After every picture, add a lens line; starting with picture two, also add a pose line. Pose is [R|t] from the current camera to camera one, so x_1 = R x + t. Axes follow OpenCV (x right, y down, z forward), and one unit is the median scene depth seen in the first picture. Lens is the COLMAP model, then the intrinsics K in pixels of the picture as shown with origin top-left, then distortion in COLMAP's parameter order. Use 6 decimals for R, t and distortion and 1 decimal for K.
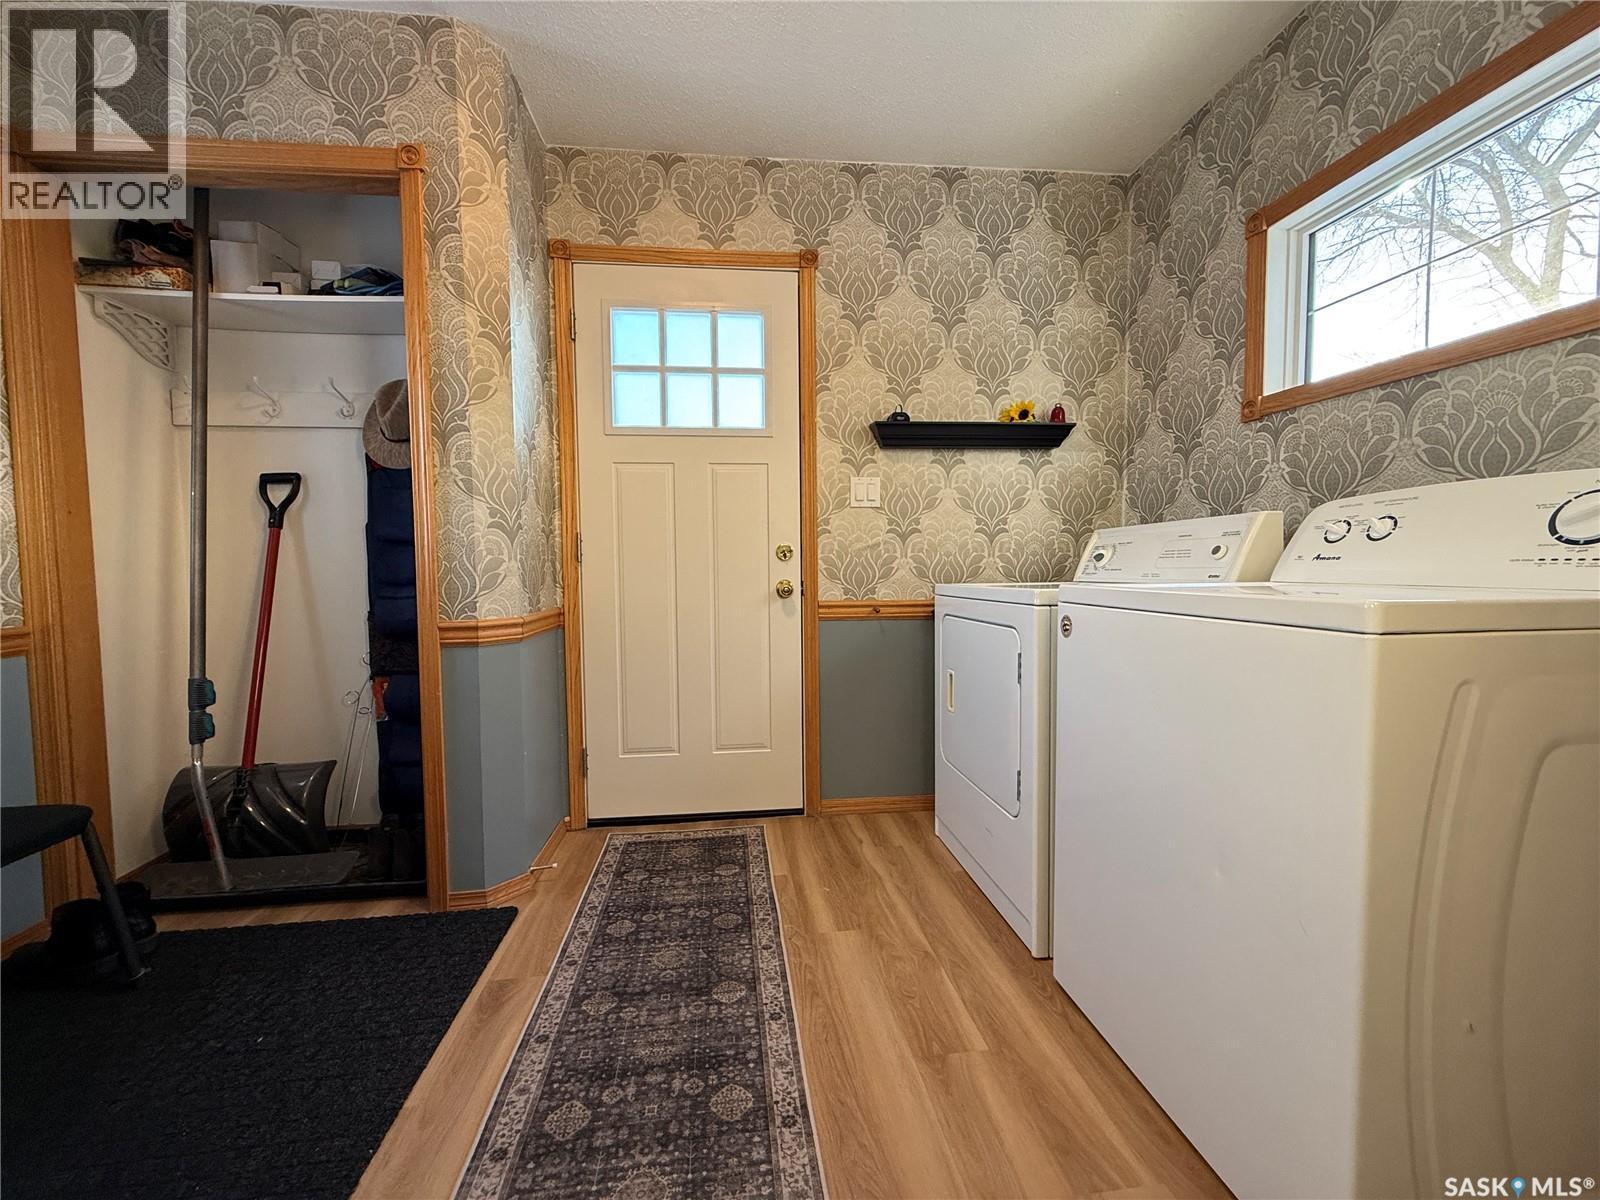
lens RADIAL K [[636.2, 0, 794.4], [0, 636.2, 599.4], [0, 0, 1]] dist [0.000548, -0.000113]
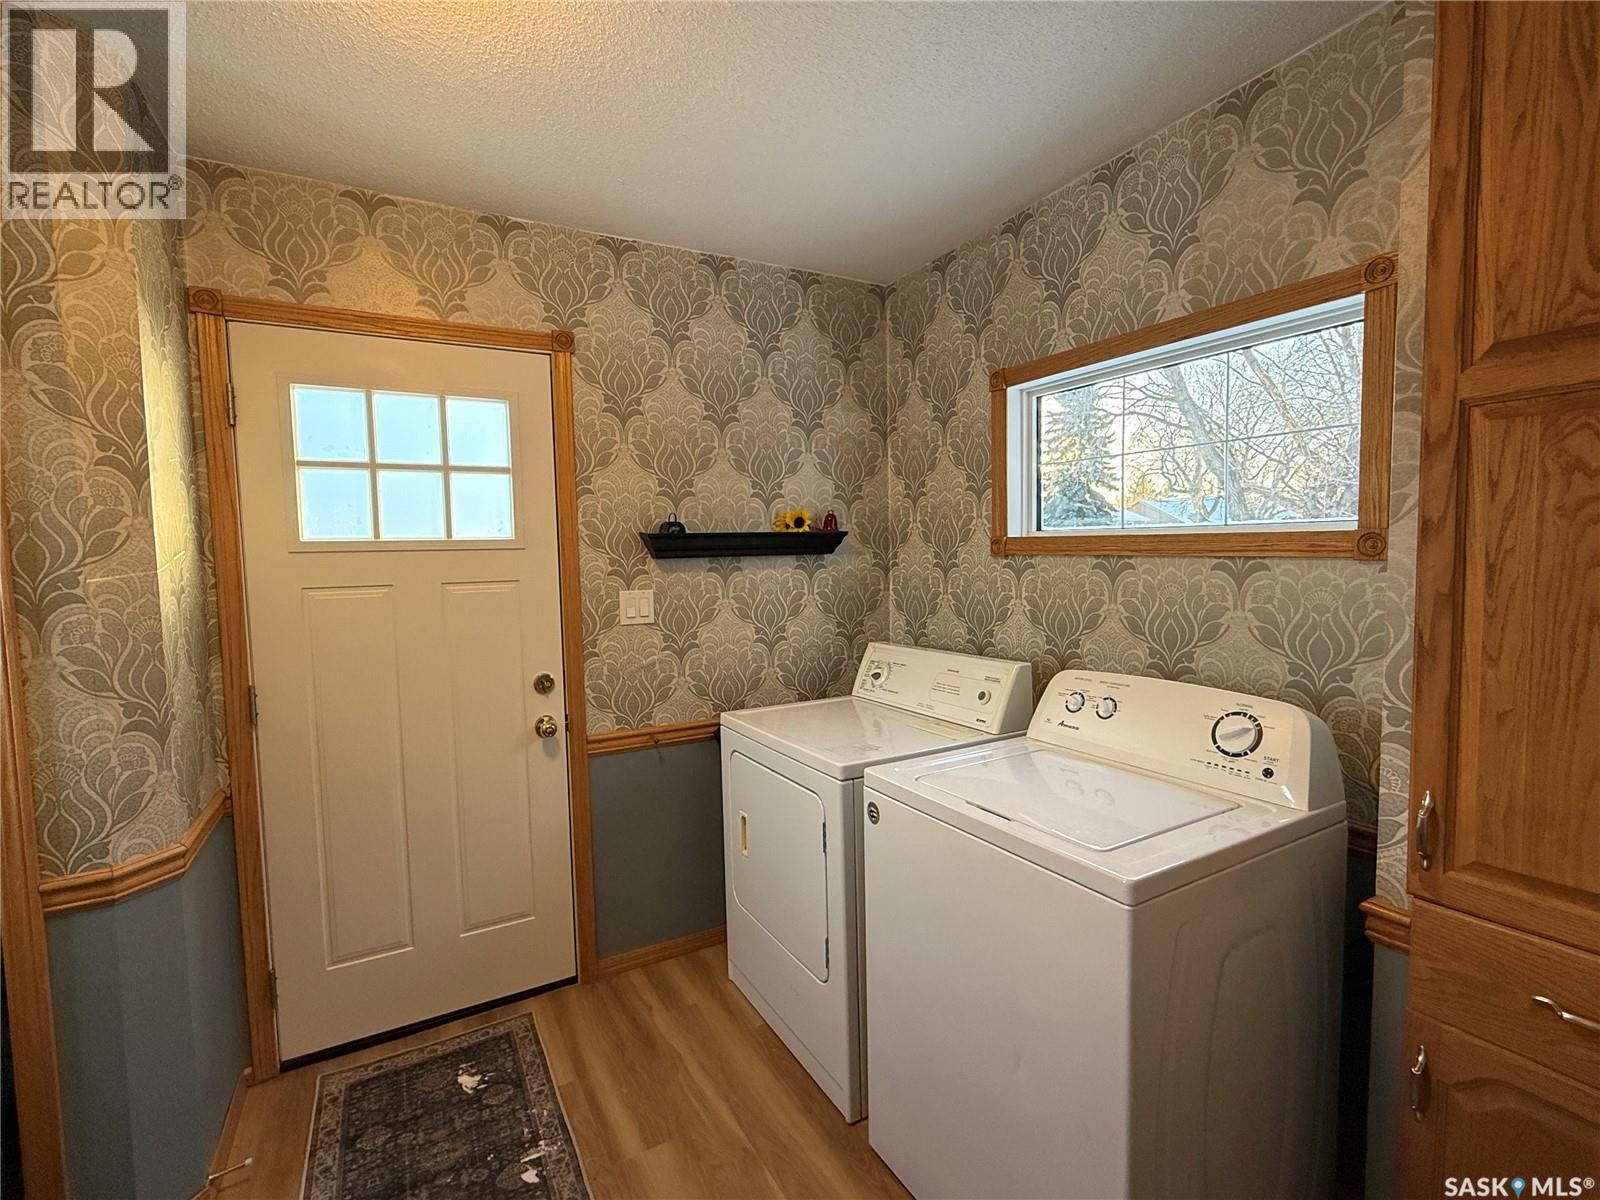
lens RADIAL K [[729.3, 0, 800.5], [0, 729.3, 601.2], [0, 0, 1]] dist [-0.004441, 0.000121]
pose [[0.920356, -0.035284, 0.389486, -0.078748], [0.032187, 0.999377, 0.014475, -0.195590], [-0.389754, -0.000786, 0.920919, -0.025853]]
